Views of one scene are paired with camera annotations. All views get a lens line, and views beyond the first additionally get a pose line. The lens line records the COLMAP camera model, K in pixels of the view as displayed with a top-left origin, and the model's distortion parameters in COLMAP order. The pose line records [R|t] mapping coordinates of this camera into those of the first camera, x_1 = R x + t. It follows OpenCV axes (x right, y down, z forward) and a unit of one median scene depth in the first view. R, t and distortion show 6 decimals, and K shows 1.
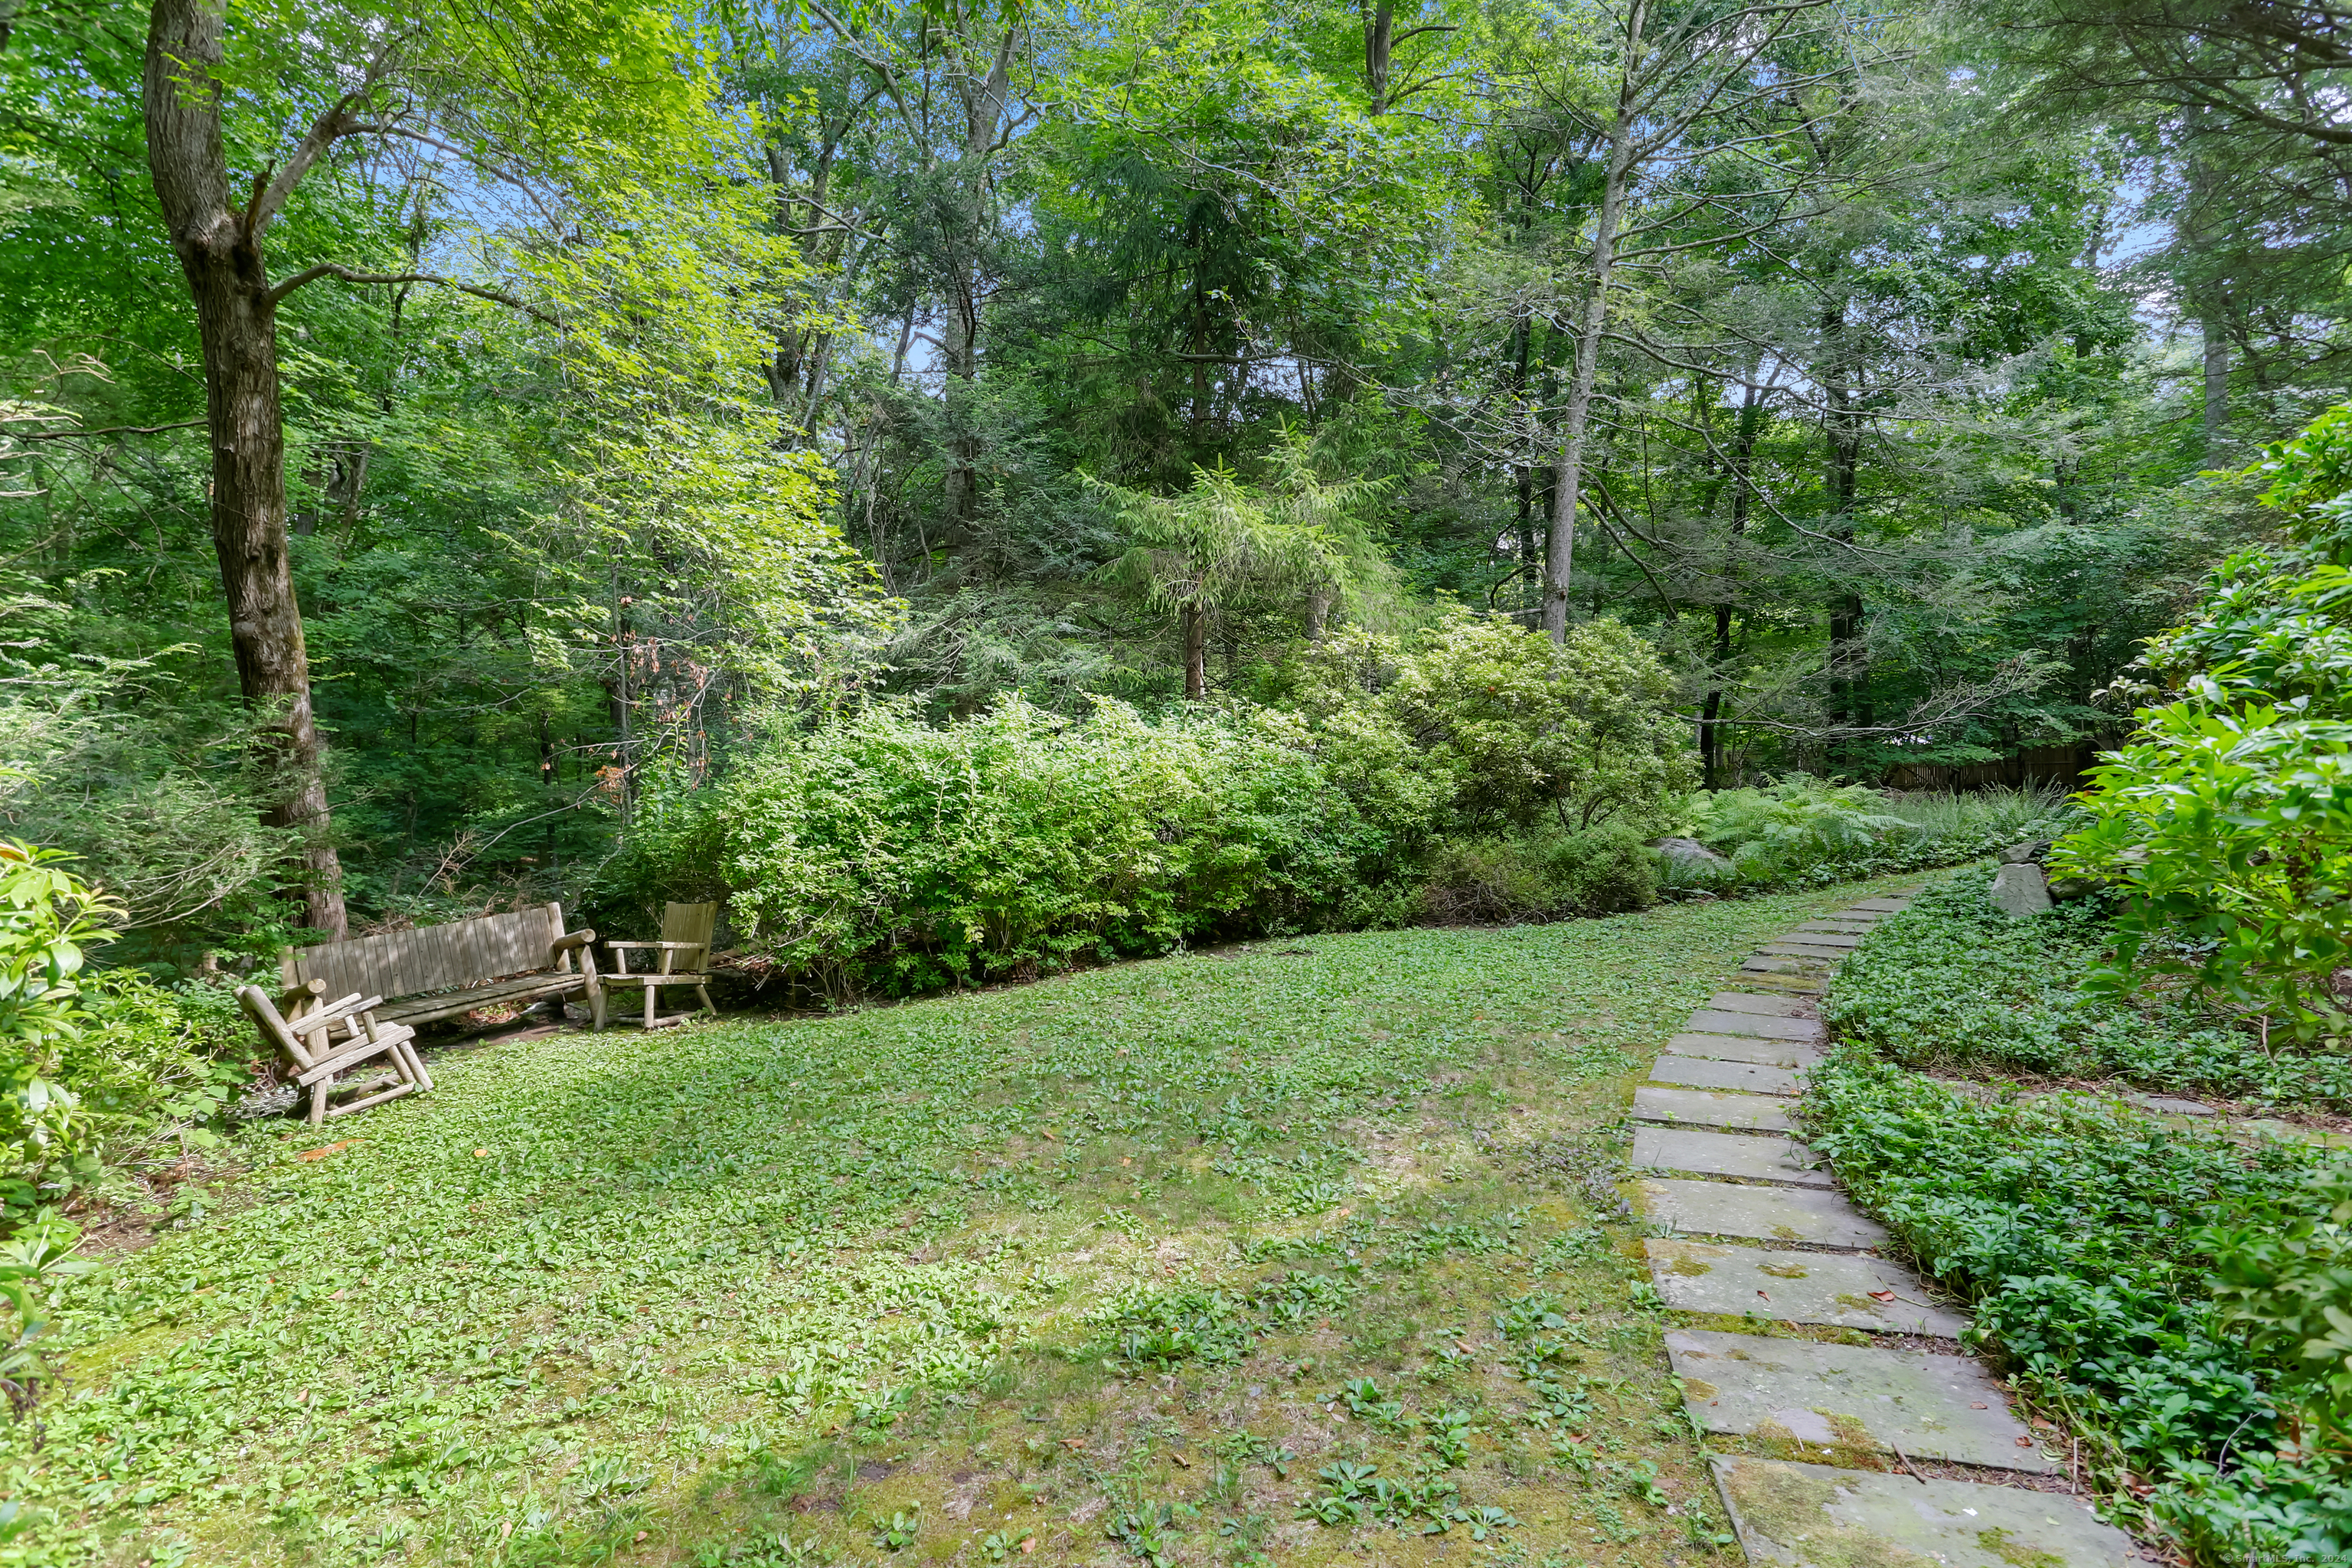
lens RADIAL K [[1154.4, 0, 1169.1], [0, 1154.4, 760.2], [0, 0, 1]] dist [-0.017894, 0.001644]
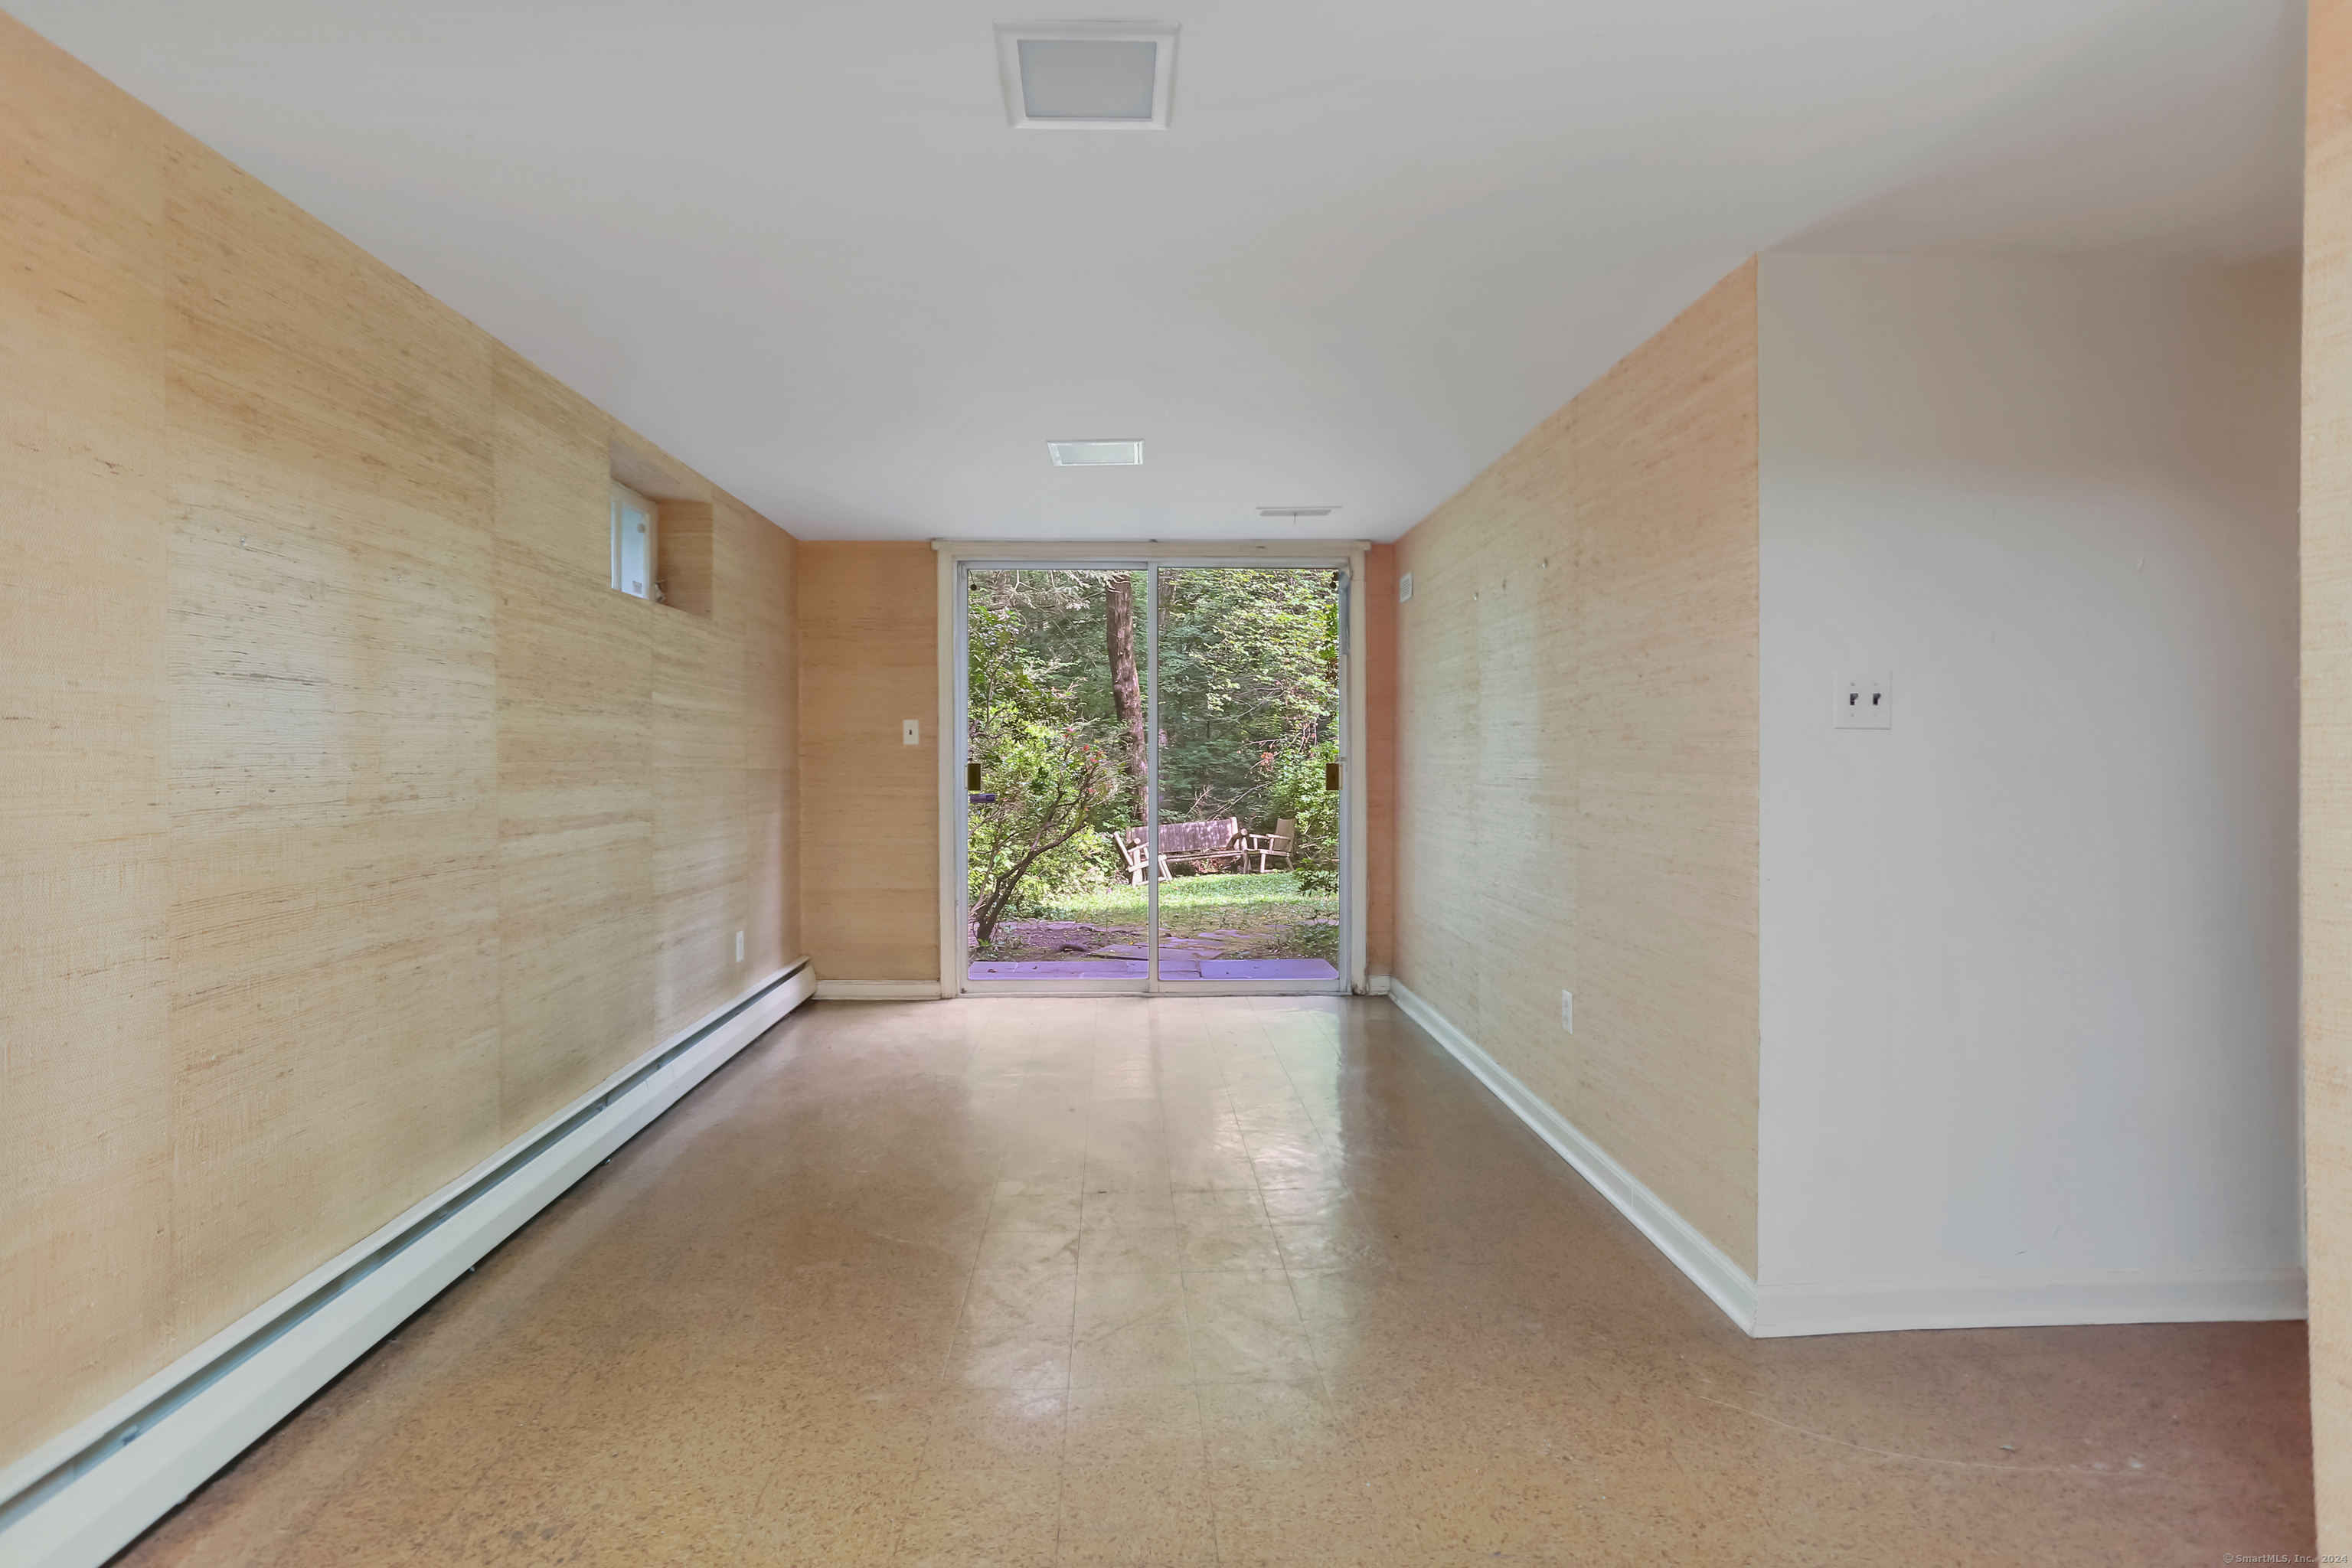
lens RADIAL K [[1154.4, 0, 1169.1], [0, 1154.4, 760.2], [0, 0, 1]] dist [-0.017894, 0.001644]
pose [[0.797845, 0.019784, -0.602537, 0.694025], [-0.009689, 0.999753, 0.019997, -0.020100], [0.602784, -0.010117, 0.797840, -0.813773]]
